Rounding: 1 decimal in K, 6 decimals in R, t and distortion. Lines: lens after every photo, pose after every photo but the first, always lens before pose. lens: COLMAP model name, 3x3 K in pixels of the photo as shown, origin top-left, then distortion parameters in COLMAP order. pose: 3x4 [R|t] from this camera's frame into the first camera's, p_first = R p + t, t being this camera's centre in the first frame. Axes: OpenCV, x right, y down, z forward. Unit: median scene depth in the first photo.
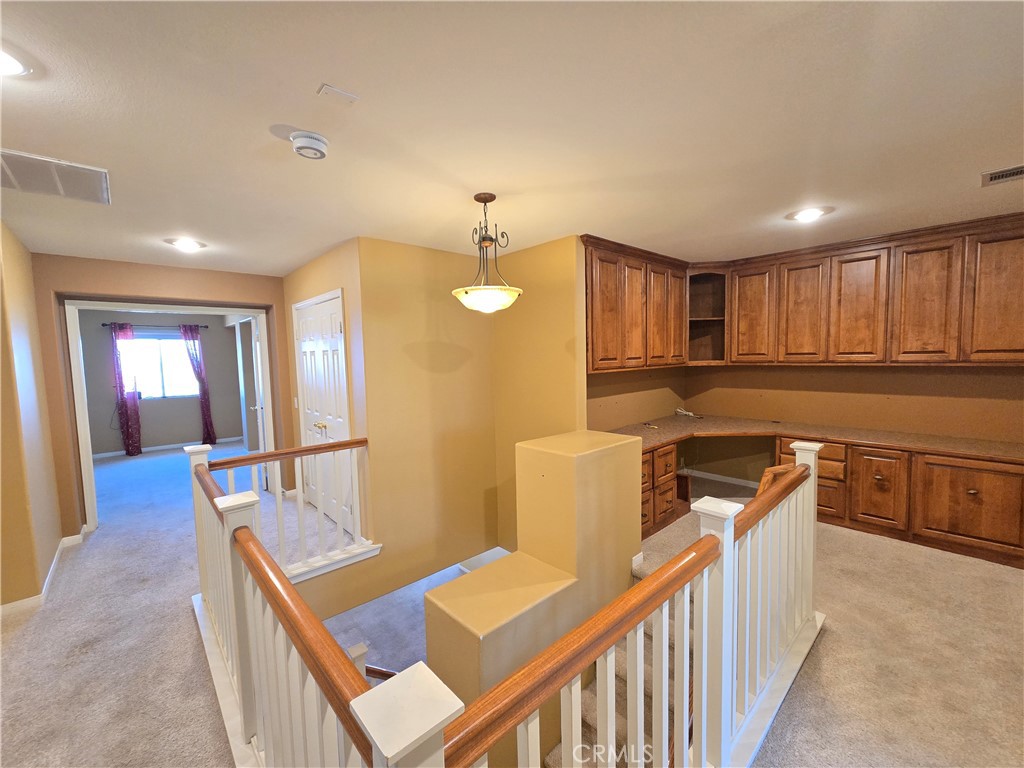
lens RADIAL K [[418.9, 0, 515.7], [0, 418.9, 384.6], [0, 0, 1]] dist [0.003028, -0.000883]
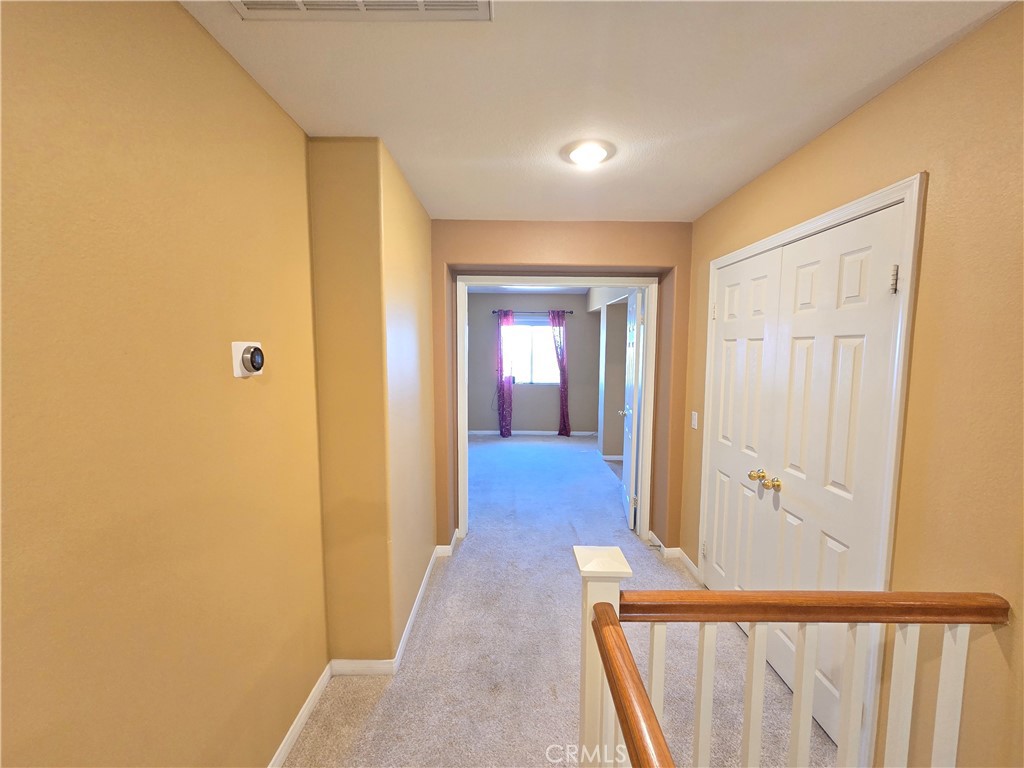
lens RADIAL K [[418.9, 0, 509.0], [0, 418.9, 384.4], [0, 0, 1]] dist [0.003028, -0.000883]
pose [[0.733083, 0.087392, -0.674501, -0.354626], [-0.072072, 0.996108, 0.050730, -0.026063], [0.676310, 0.011424, 0.736529, 0.396755]]
